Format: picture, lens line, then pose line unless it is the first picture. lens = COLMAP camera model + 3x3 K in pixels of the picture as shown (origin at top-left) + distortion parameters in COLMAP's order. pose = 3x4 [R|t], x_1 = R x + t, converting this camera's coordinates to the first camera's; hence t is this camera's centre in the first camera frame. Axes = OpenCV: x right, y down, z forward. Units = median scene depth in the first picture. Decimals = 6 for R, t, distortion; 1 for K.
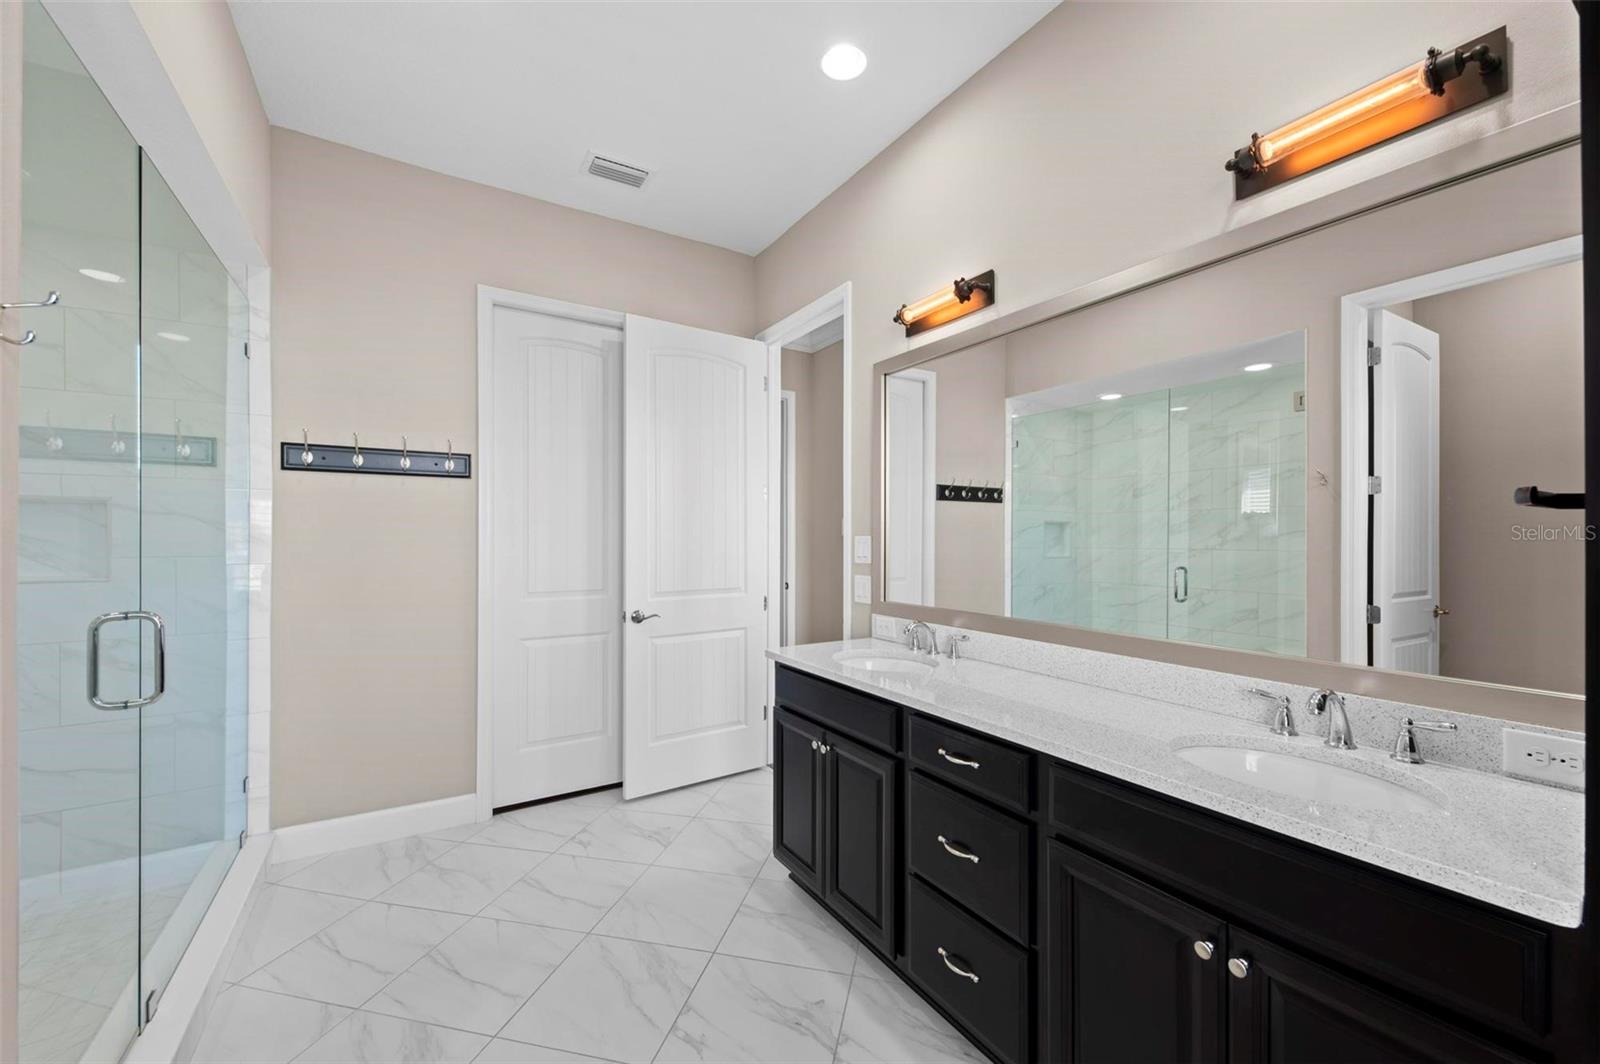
lens RADIAL K [[620.1, 0, 801.4], [0, 620.1, 538.4], [0, 0, 1]] dist [0.012704, -0.006457]
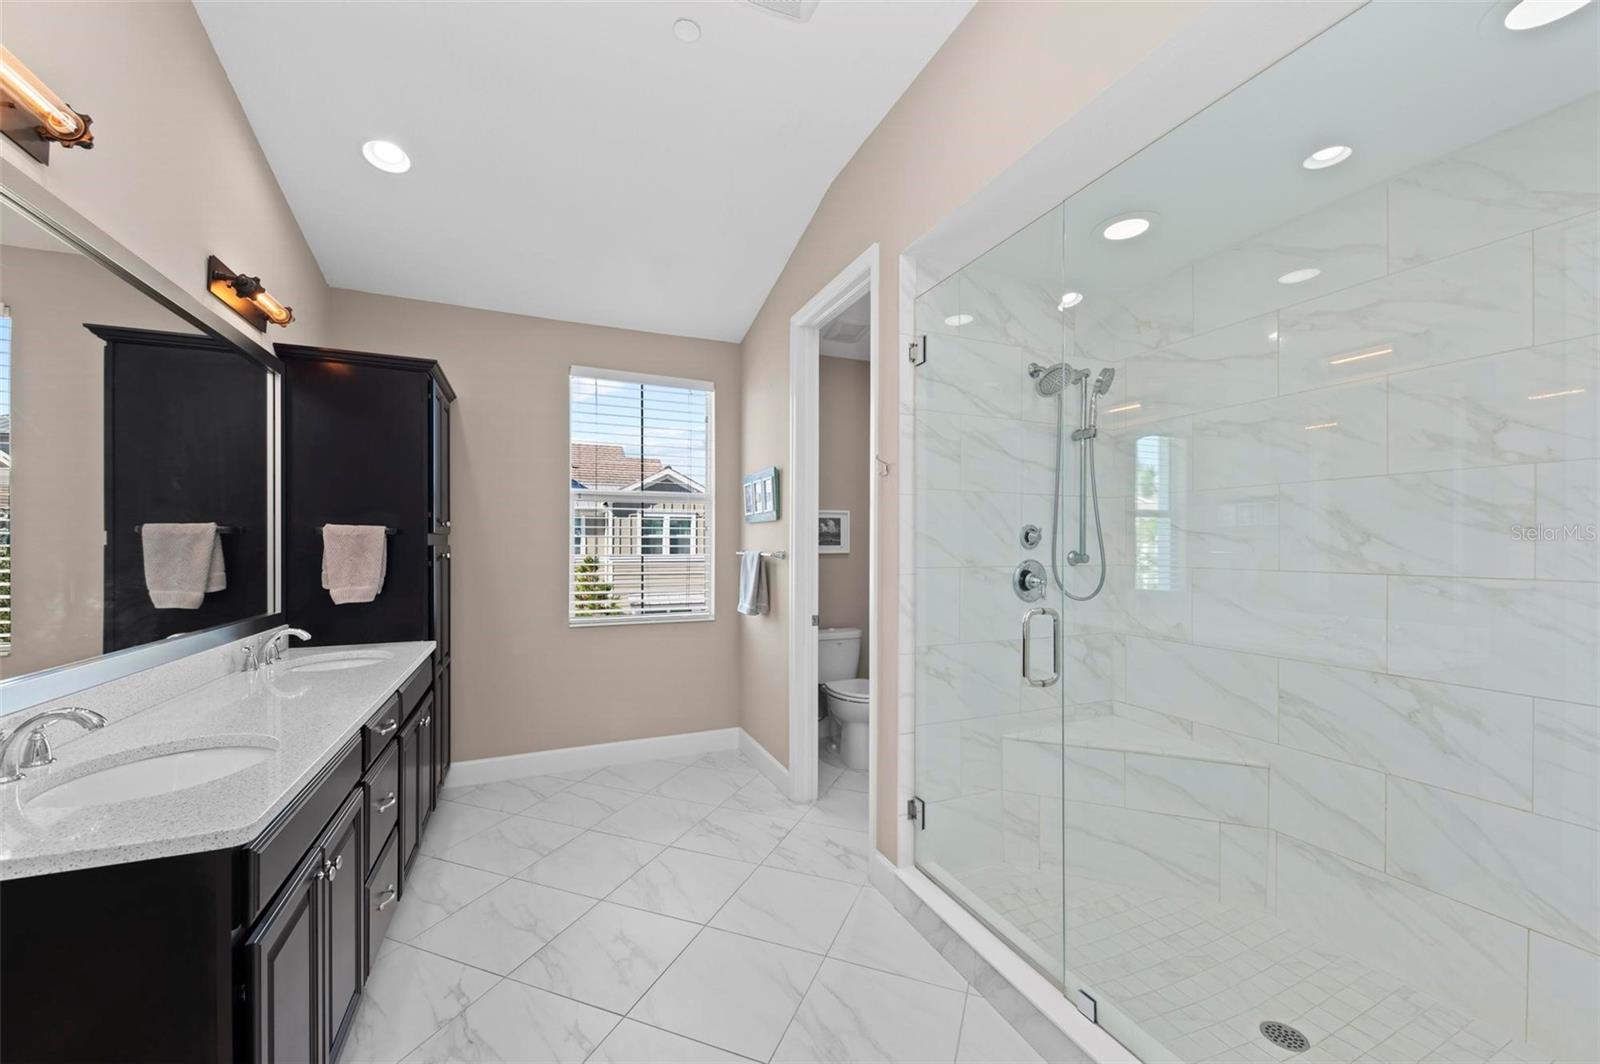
lens RADIAL K [[620.1, 0, 802.4], [0, 620.1, 543.0], [0, 0, 1]] dist [0.012704, -0.006457]
pose [[-0.988506, -0.001413, 0.151176, -0.617684], [-0.002020, 0.999991, -0.003860, -0.003869], [-0.151170, -0.004121, -0.988499, 1.746971]]
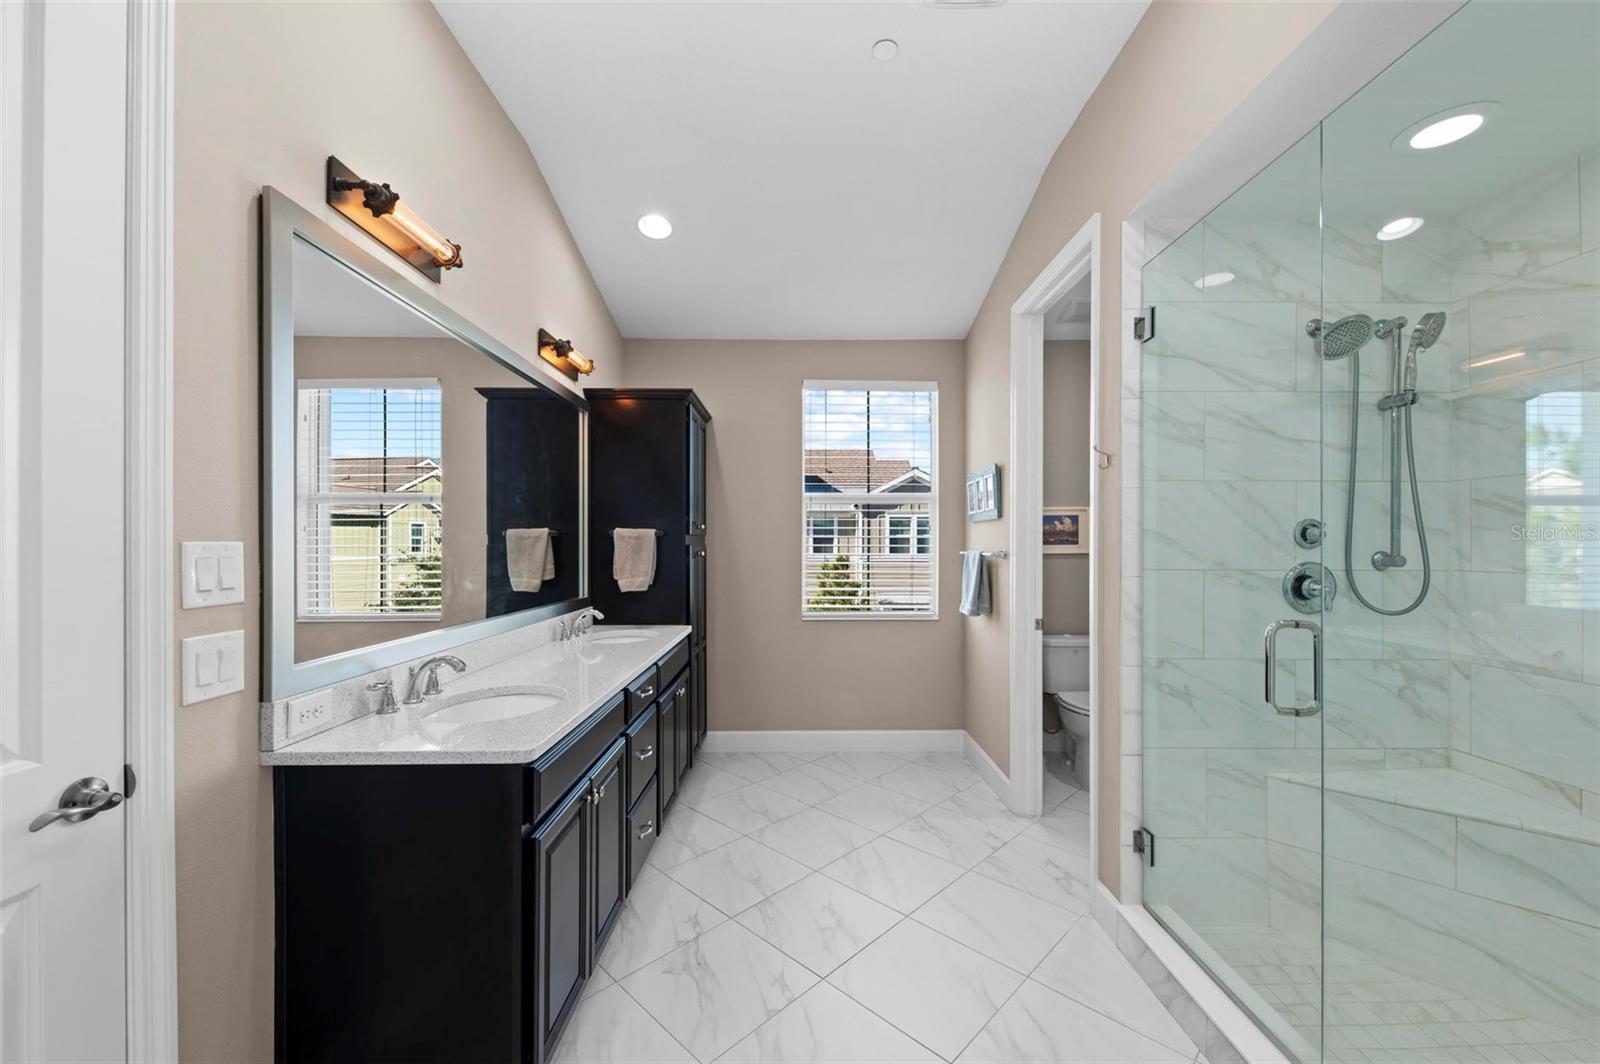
lens RADIAL K [[620.1, 0, 803.0], [0, 620.1, 541.6], [0, 0, 1]] dist [0.012704, -0.006457]
pose [[-0.851816, 0.001295, 0.523840, -0.718823], [-0.001686, 0.999985, -0.005215, -0.002536], [-0.523839, -0.005326, -0.851801, 1.743199]]
